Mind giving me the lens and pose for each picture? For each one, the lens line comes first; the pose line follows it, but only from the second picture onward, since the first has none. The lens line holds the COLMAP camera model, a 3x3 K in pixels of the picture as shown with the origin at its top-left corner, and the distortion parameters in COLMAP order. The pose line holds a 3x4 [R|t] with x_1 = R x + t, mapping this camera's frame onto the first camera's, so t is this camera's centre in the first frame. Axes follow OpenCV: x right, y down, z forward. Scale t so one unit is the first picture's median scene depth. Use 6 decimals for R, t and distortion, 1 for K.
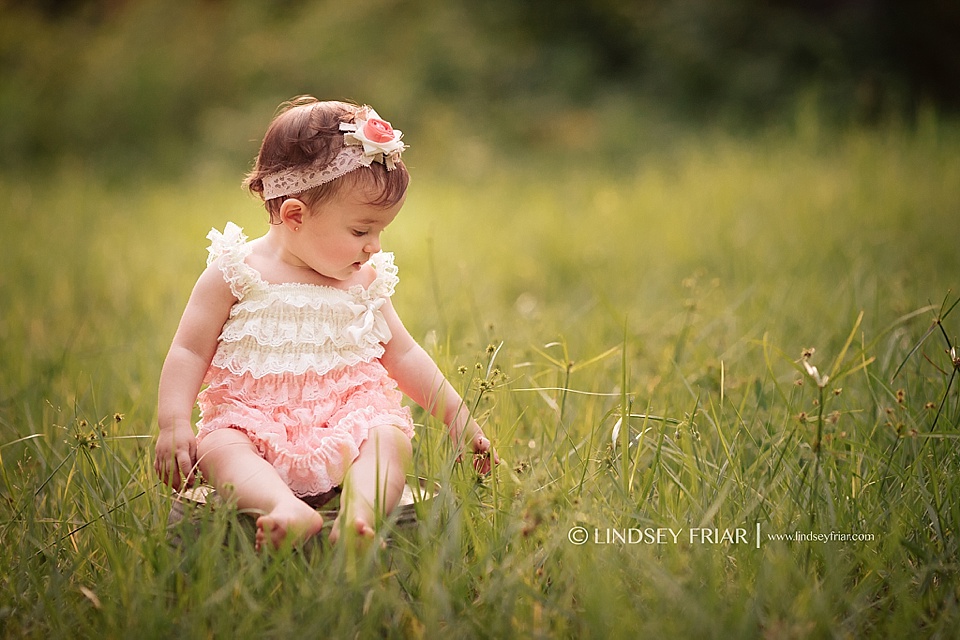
lens RADIAL K [[3212.8, 0, 488.9], [0, 3212.8, 318.9], [0, 0, 1]] dist [0.140107, 0.000000]
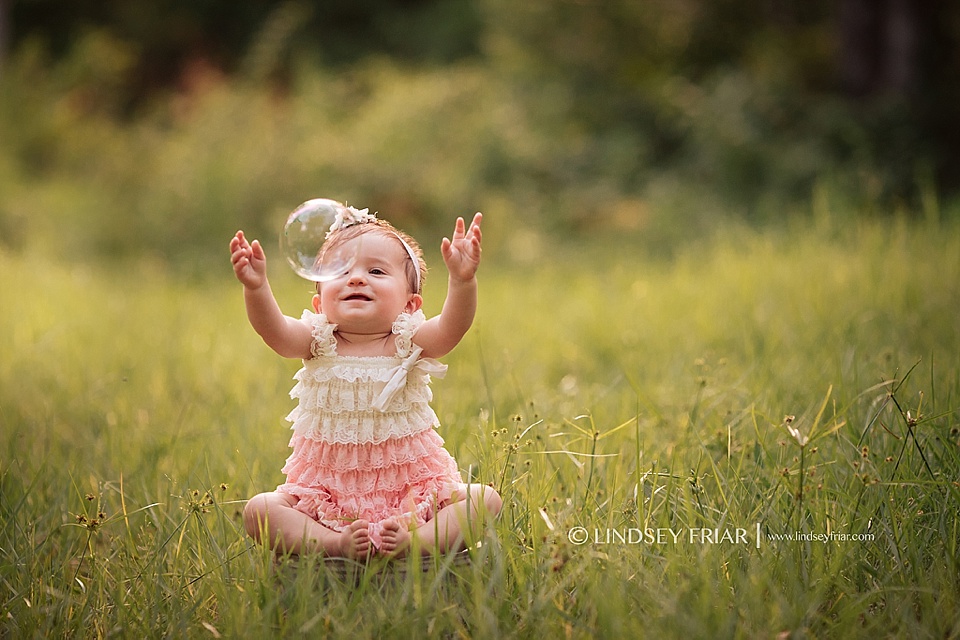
lens RADIAL K [[3212.8, 0, 477.0], [0, 3212.8, 319.9], [0, 0, 1]] dist [0.140107, 0.000000]
pose [[0.999335, -0.027287, -0.024182, 0.009865], [0.026679, 0.999329, -0.025090, 0.000628], [0.024850, 0.024429, 0.999393, -0.187241]]
